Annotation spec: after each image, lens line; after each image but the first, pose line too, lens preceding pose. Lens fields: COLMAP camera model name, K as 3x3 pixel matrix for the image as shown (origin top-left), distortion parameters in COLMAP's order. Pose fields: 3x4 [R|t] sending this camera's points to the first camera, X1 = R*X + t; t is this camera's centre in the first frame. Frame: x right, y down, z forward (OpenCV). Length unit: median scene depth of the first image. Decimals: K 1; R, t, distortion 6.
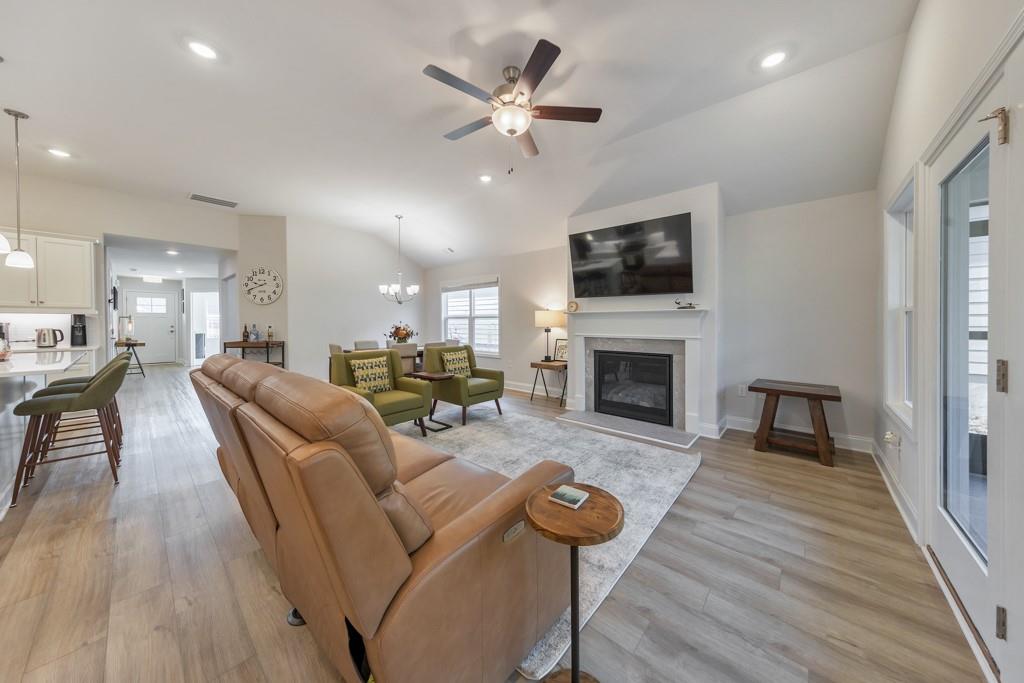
lens RADIAL K [[332.2, 0, 524.9], [0, 332.2, 326.4], [0, 0, 1]] dist [0.005793, -0.000479]
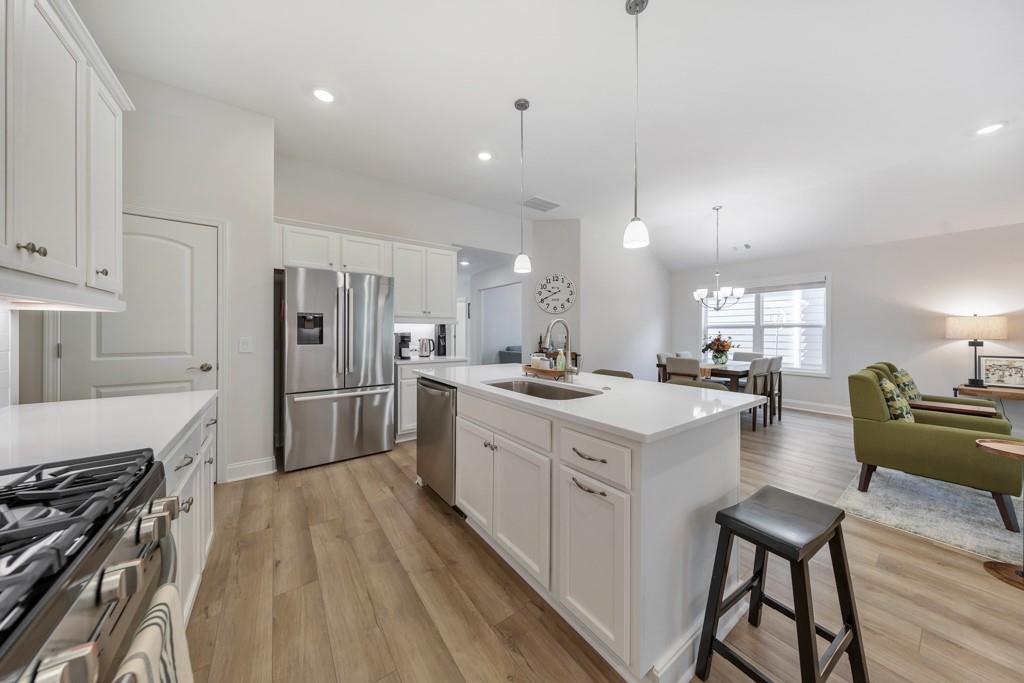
lens RADIAL K [[332.2, 0, 517.8], [0, 332.2, 331.8], [0, 0, 1]] dist [0.005793, -0.000479]
pose [[0.974016, 0.000148, -0.226479, -0.877593], [-0.003223, 0.999908, -0.013207, -0.001382], [0.226456, 0.013594, 0.973926, 0.077264]]
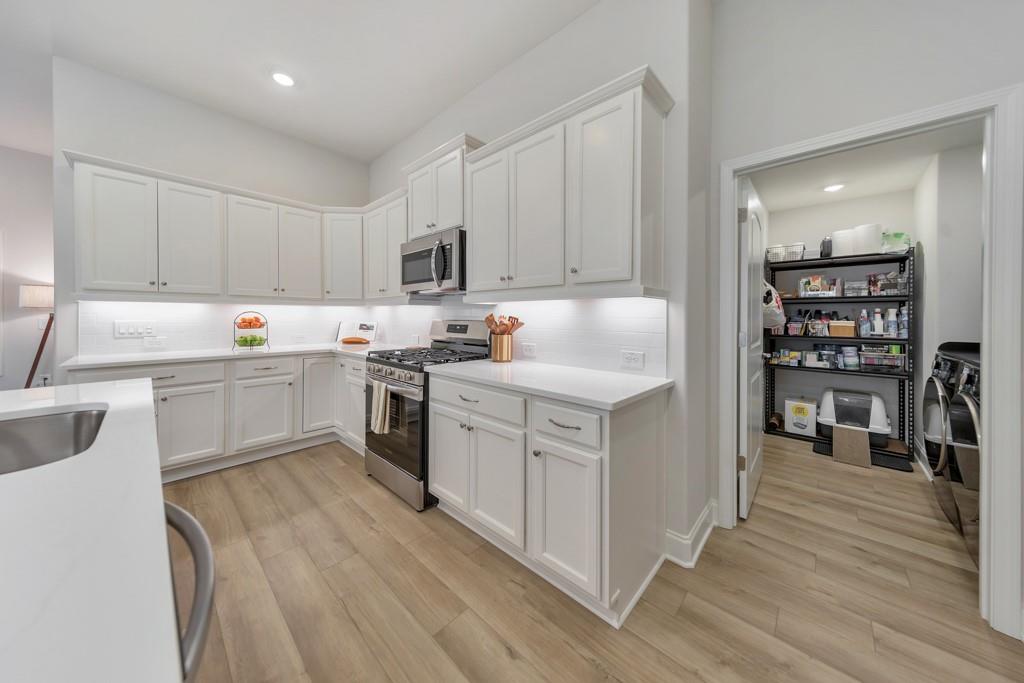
lens RADIAL K [[332.2, 0, 511.2], [0, 332.2, 317.5], [0, 0, 1]] dist [0.005793, -0.000479]
pose [[-0.999004, -0.007125, 0.044056, -1.255725], [-0.006496, 0.999875, 0.014413, -0.008711], [-0.044153, 0.014113, -0.998925, 0.671599]]
